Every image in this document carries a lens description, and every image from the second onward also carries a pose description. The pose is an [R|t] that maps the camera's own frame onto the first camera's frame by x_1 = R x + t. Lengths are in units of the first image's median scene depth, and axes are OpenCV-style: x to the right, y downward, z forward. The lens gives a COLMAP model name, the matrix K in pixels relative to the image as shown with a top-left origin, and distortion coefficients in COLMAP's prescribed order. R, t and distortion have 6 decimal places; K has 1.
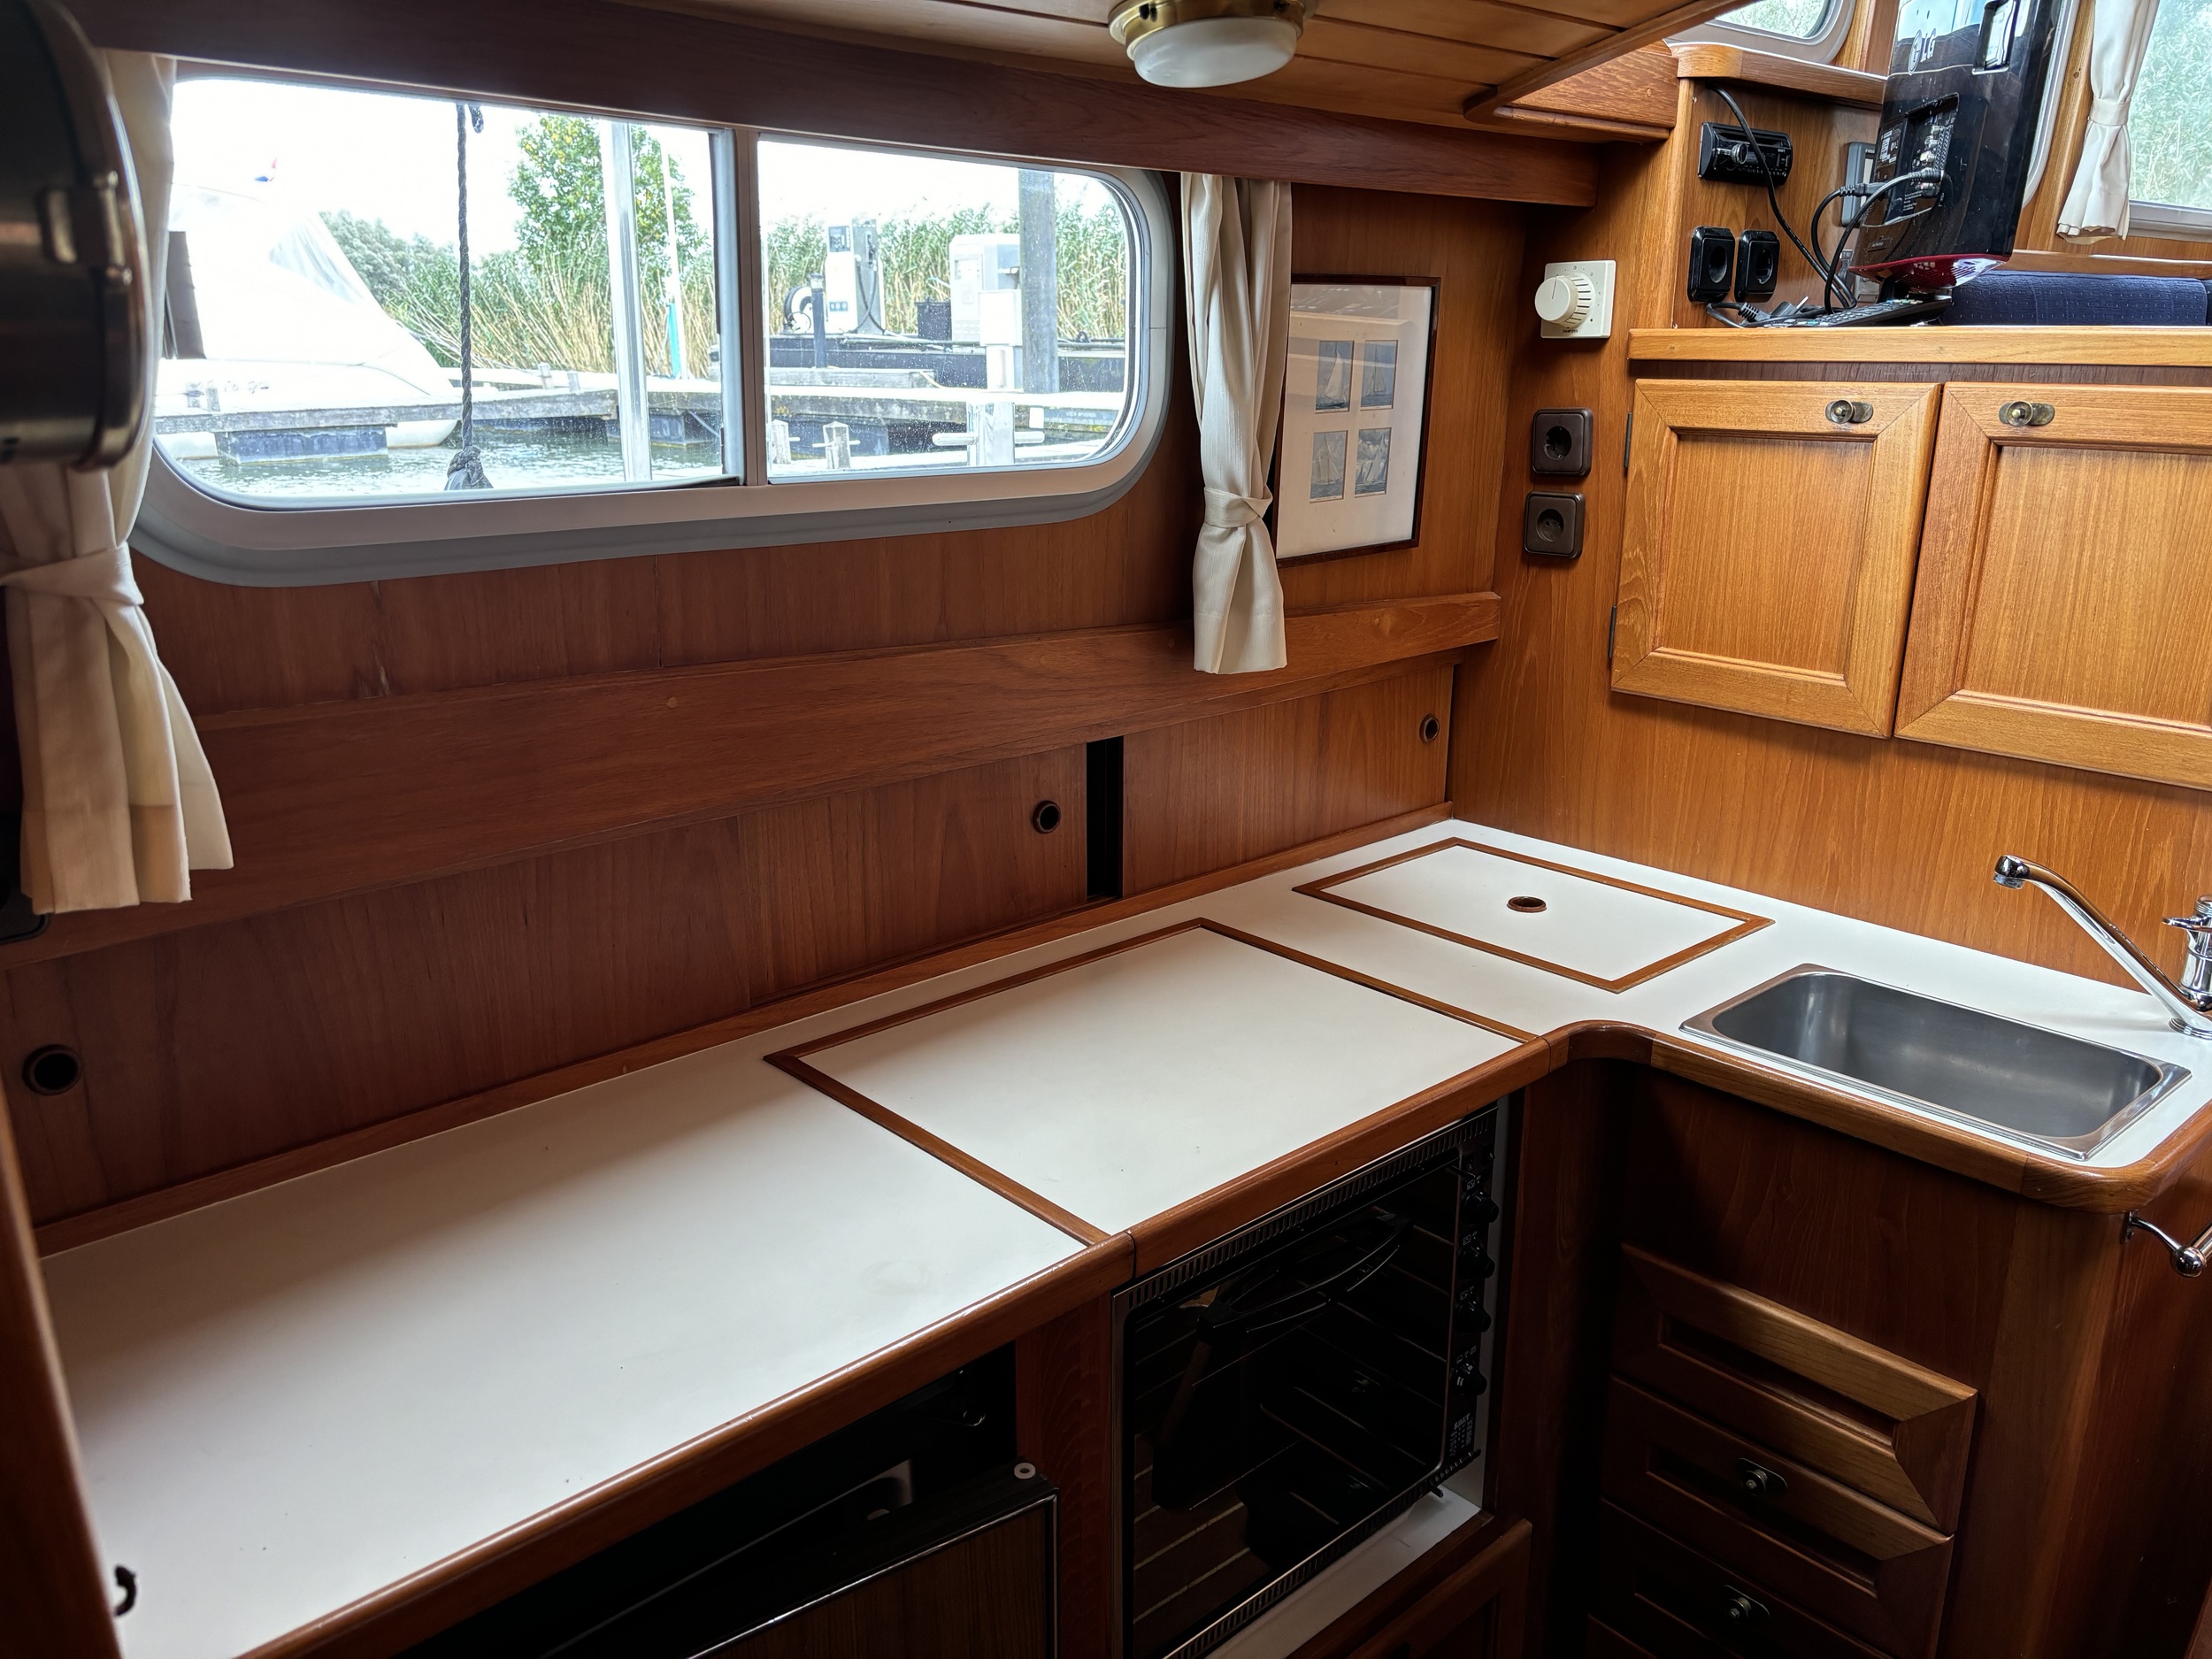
lens RADIAL K [[1686.2, 0, 1109.6], [0, 1686.2, 895.2], [0, 0, 1]] dist [0.006923, -0.001281]
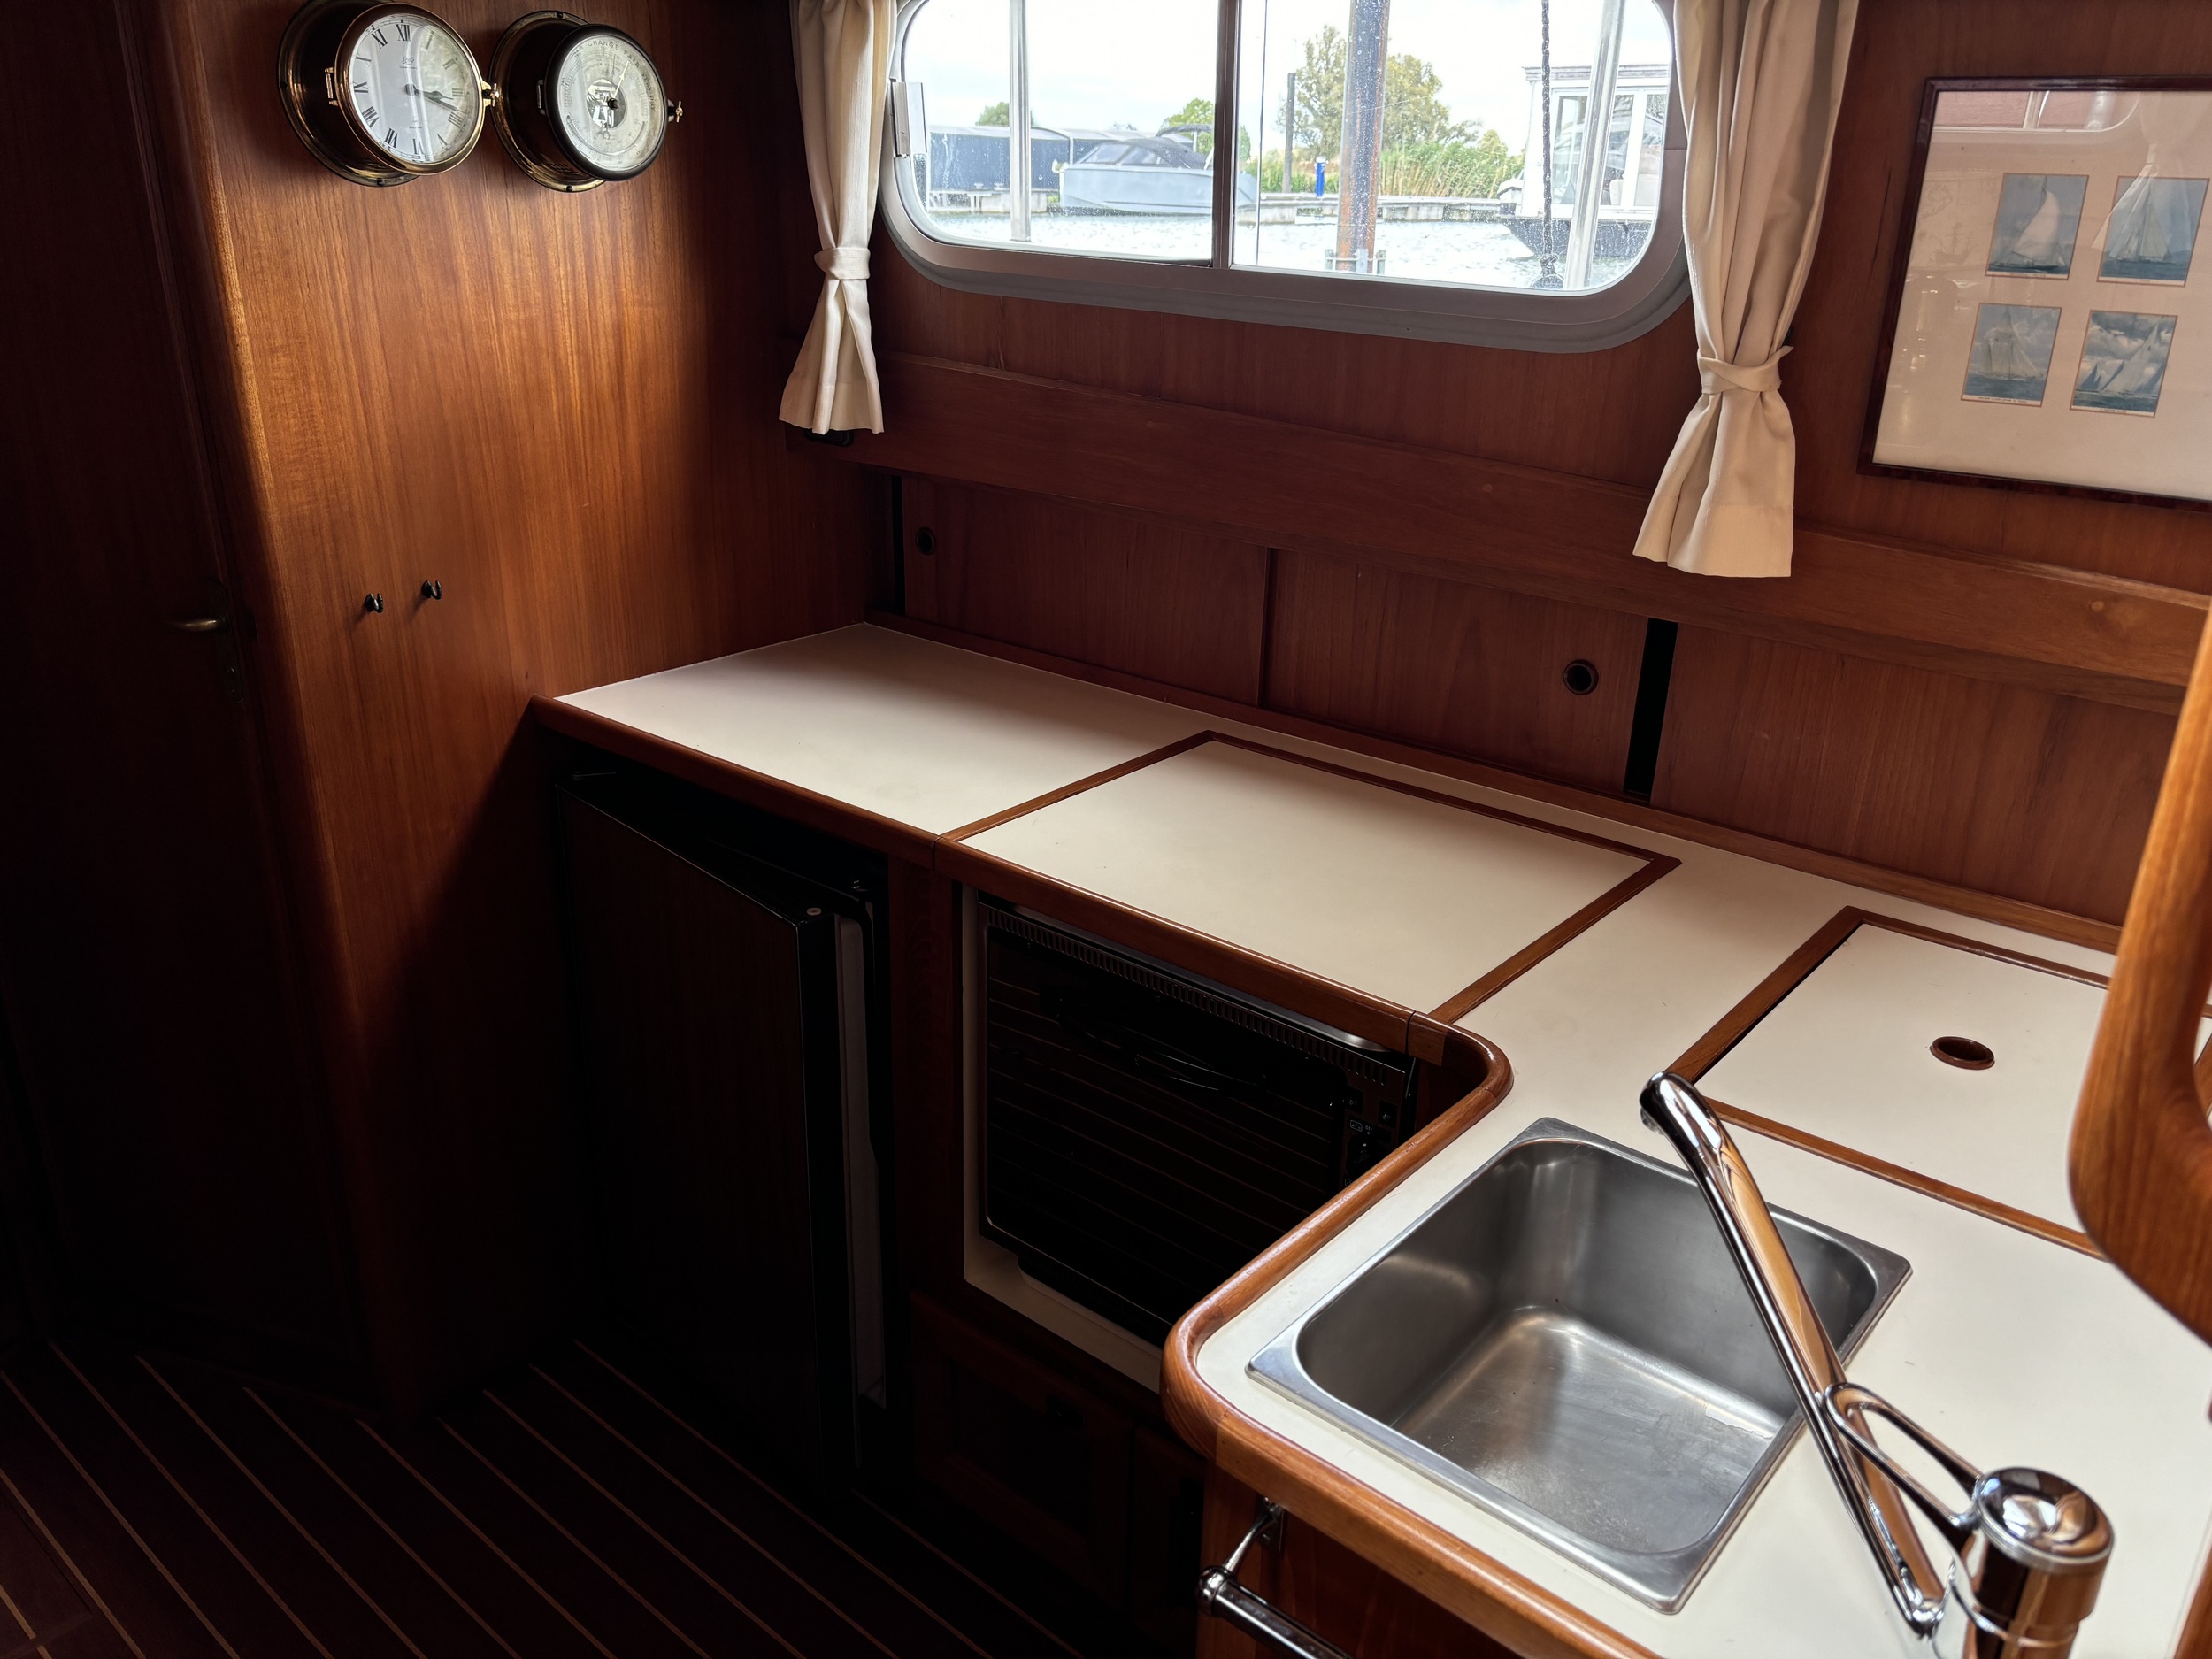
lens RADIAL K [[1679.1, 0, 1064.5], [0, 1679.1, 828.8], [0, 0, 1]] dist [0.016905, -0.009529]
pose [[0.103546, 0.364162, -0.925561, 0.843423], [-0.341857, 0.886902, 0.310707, -0.166937], [0.934030, 0.284237, 0.216327, 0.548061]]
